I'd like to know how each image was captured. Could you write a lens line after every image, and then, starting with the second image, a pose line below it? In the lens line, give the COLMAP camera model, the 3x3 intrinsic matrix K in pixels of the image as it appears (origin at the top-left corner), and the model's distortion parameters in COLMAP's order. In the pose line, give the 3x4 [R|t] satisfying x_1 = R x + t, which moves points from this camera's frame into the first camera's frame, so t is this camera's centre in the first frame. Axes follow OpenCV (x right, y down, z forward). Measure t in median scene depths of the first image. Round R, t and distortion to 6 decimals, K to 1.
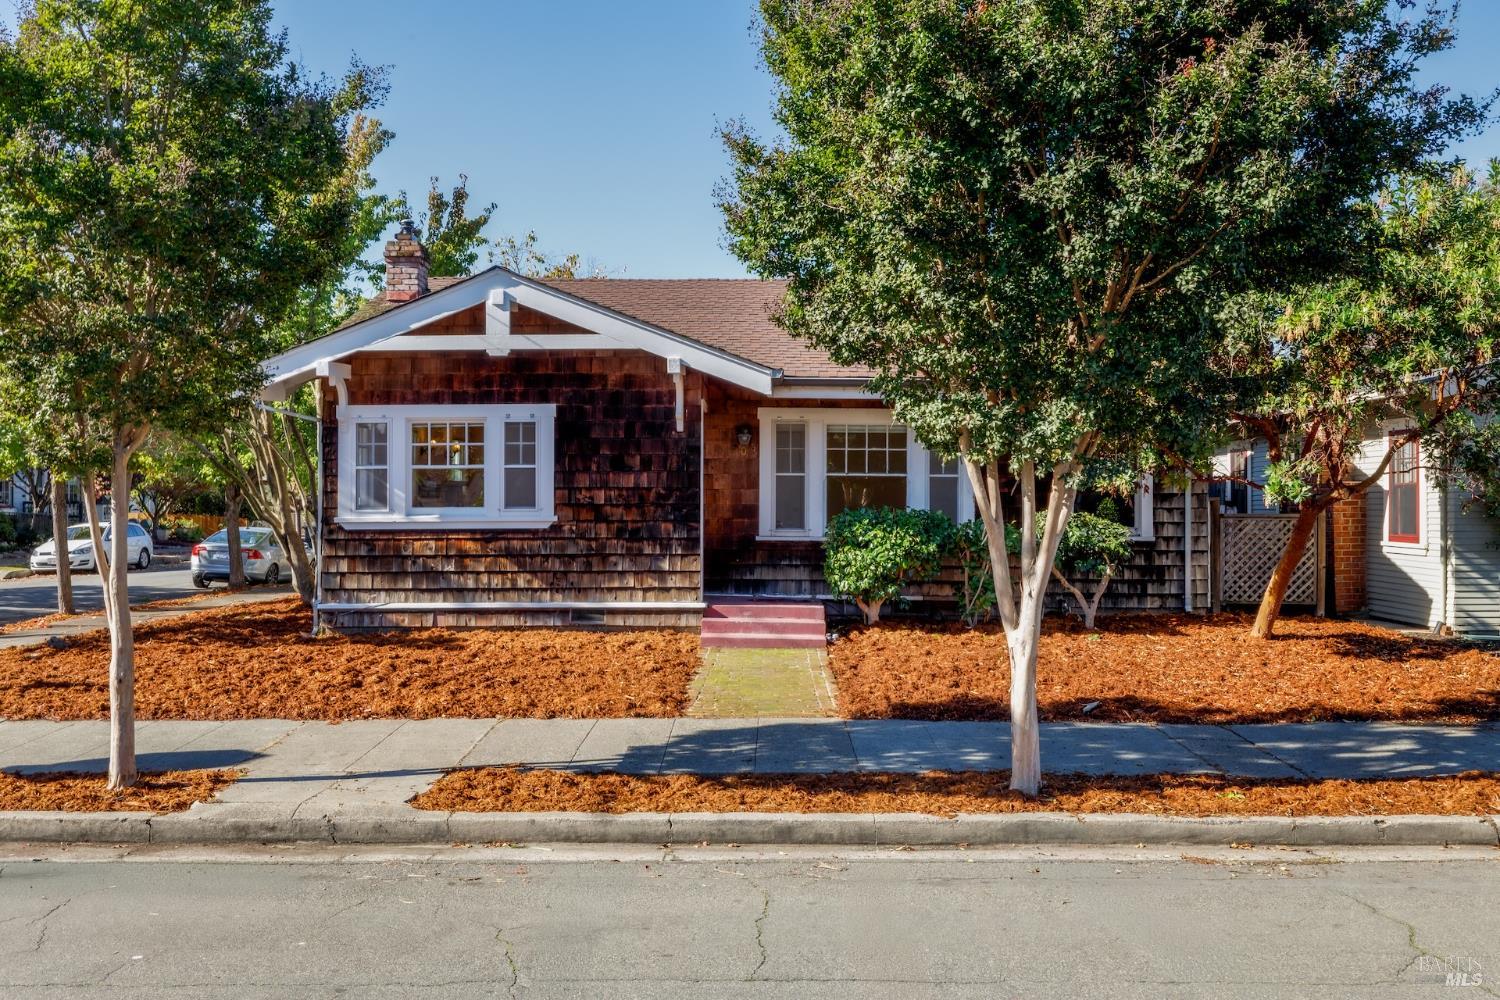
lens RADIAL K [[1329.5, 0, 749.8], [0, 1329.5, 504.6], [0, 0, 1]] dist [0.000996, -0.002377]
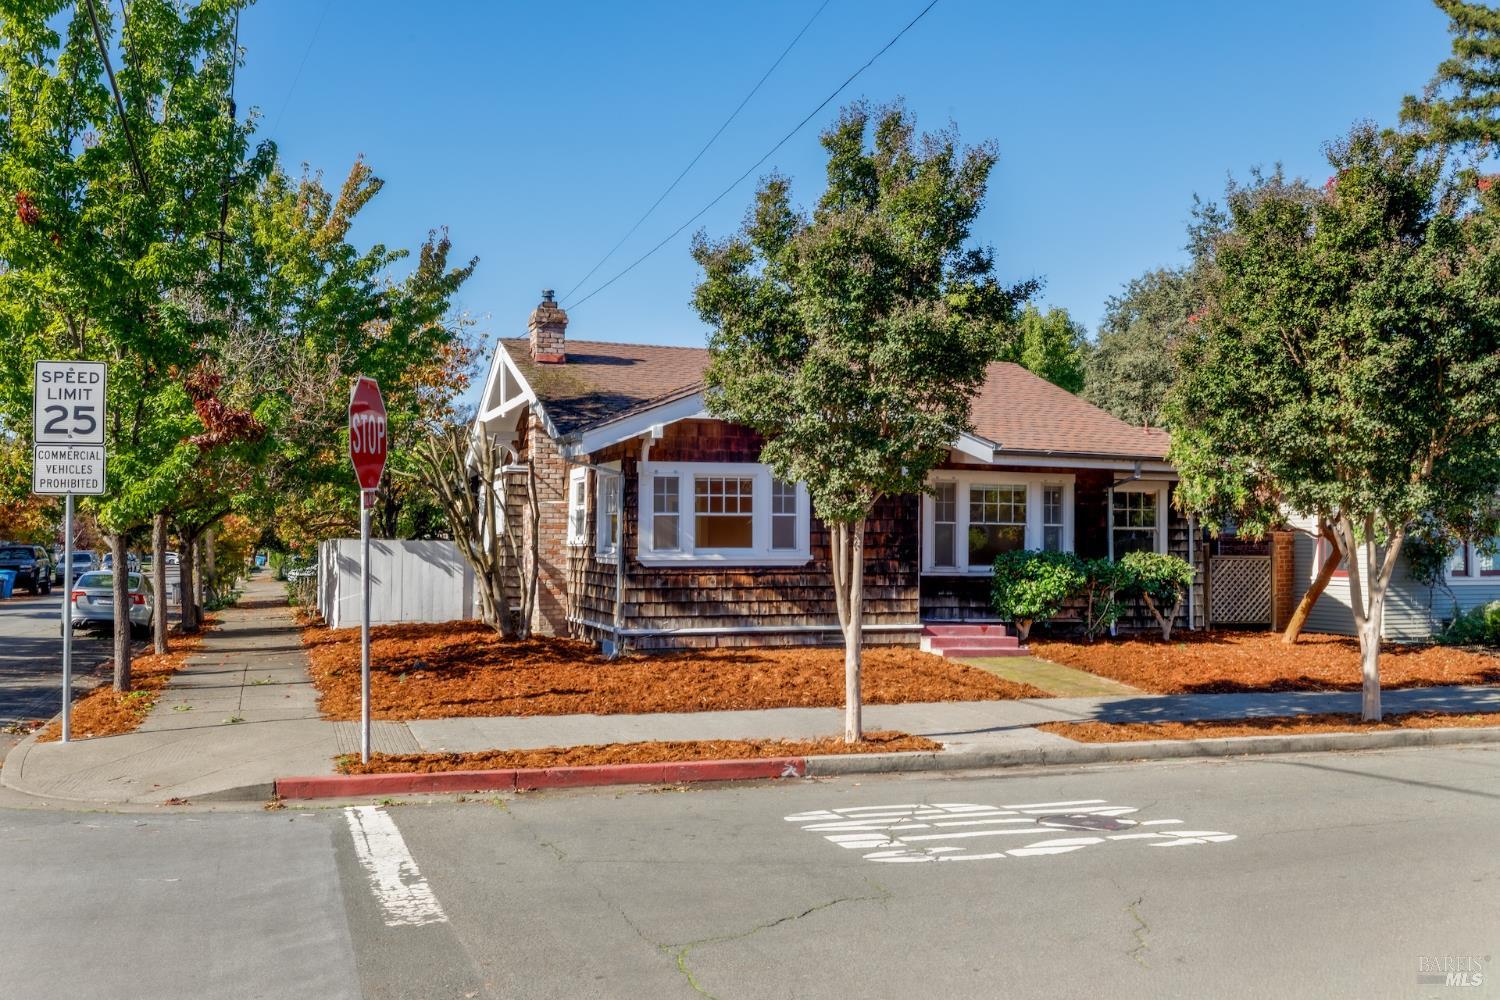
lens RADIAL K [[1481.3, 0, 750.9], [0, 1481.3, 497.9], [0, 0, 1]] dist [0.004216, 0.000000]
pose [[0.942711, 0.015097, 0.333270, -0.655165], [-0.003036, 0.999322, -0.036682, 0.005950], [-0.333598, 0.033569, 0.942118, -0.274976]]
